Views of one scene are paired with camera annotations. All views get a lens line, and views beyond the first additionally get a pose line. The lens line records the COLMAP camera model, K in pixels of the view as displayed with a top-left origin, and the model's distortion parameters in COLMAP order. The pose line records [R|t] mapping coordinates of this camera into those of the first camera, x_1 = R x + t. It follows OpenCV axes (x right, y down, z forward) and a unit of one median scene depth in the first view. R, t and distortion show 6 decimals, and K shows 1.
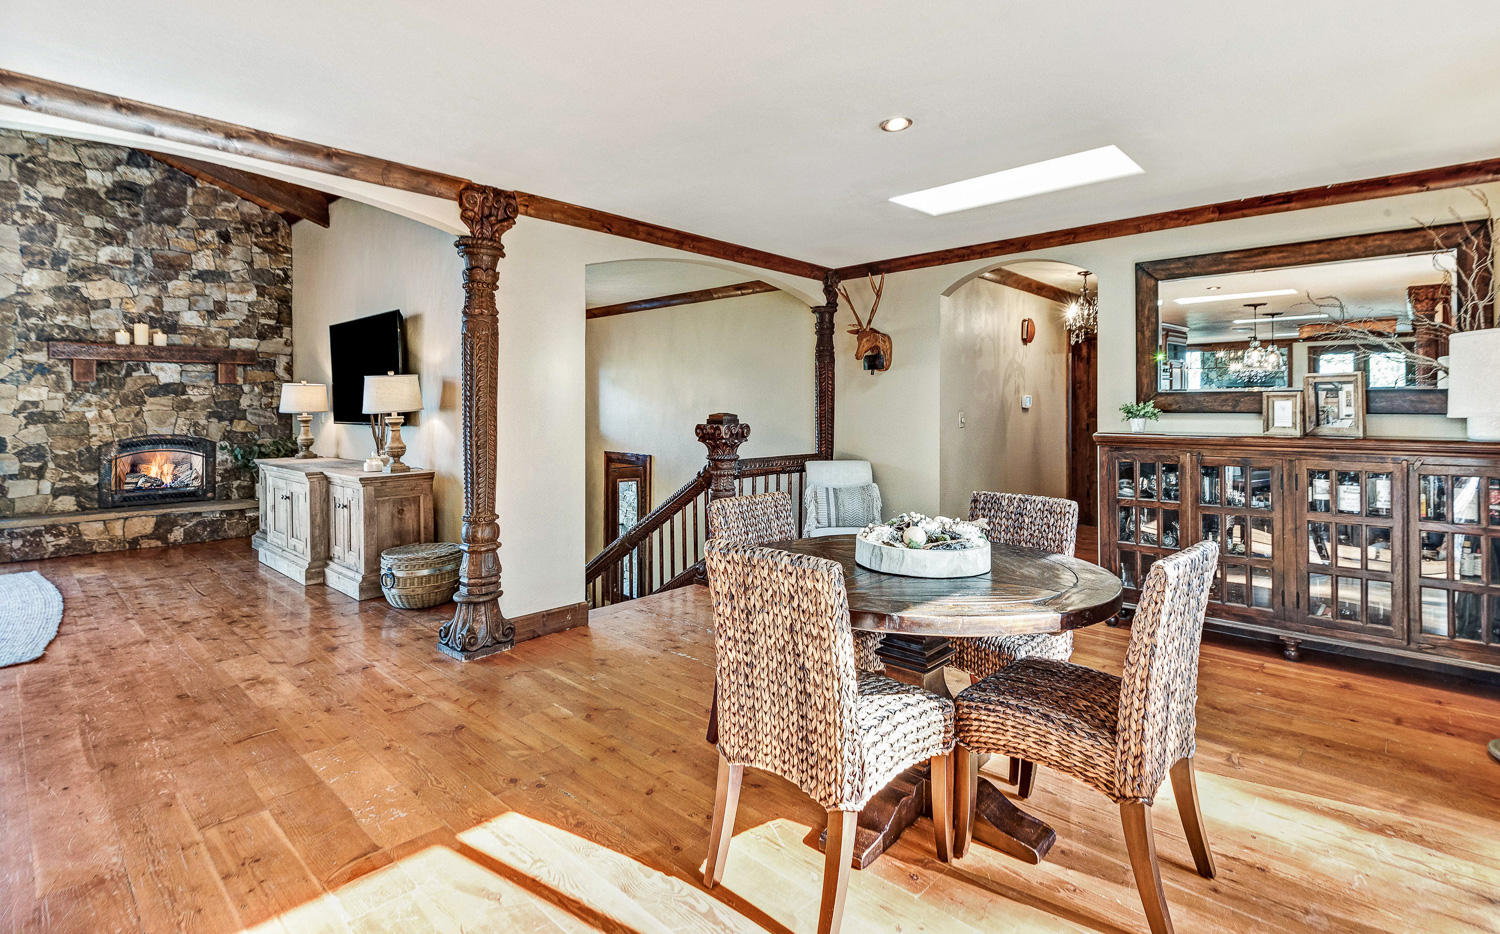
lens RADIAL K [[692.3, 0, 751.8], [0, 692.3, 408.6], [0, 0, 1]] dist [-0.003833, -0.001052]
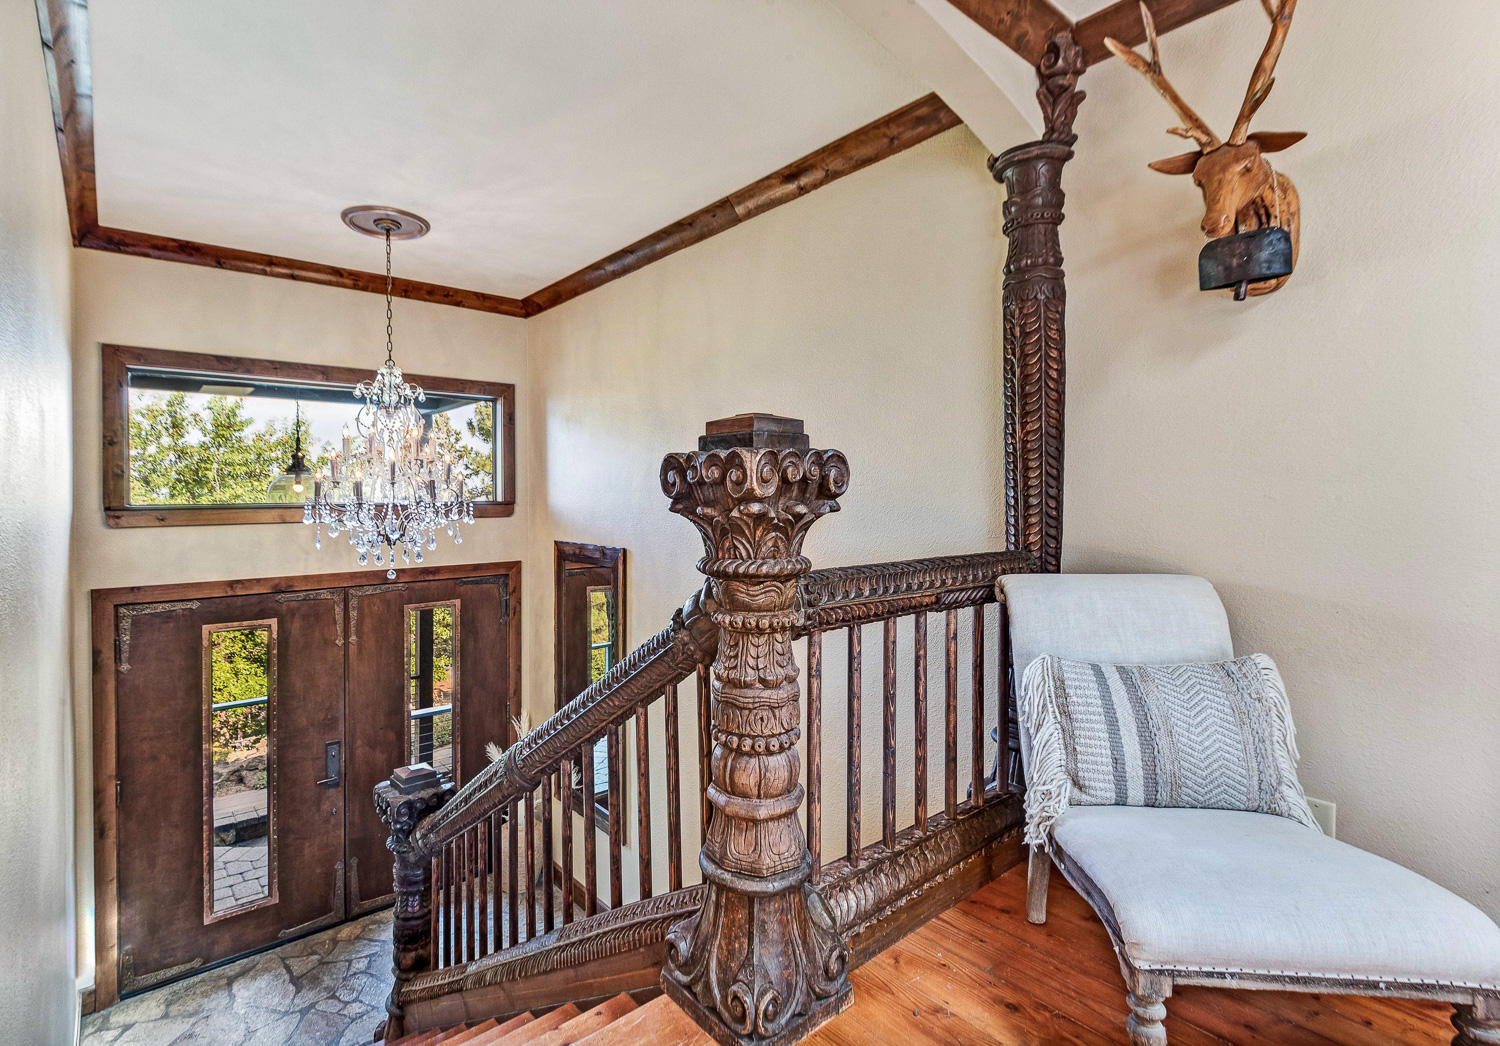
lens RADIAL K [[767.5, 0, 731.0], [0, 767.5, 506.9], [0, 0, 1]] dist [0.013455, -0.014619]
pose [[0.996510, -0.001034, -0.083462, -0.023172], [0.002606, 0.999821, 0.018734, 0.037628], [0.083428, -0.018886, 0.996335, 0.647731]]
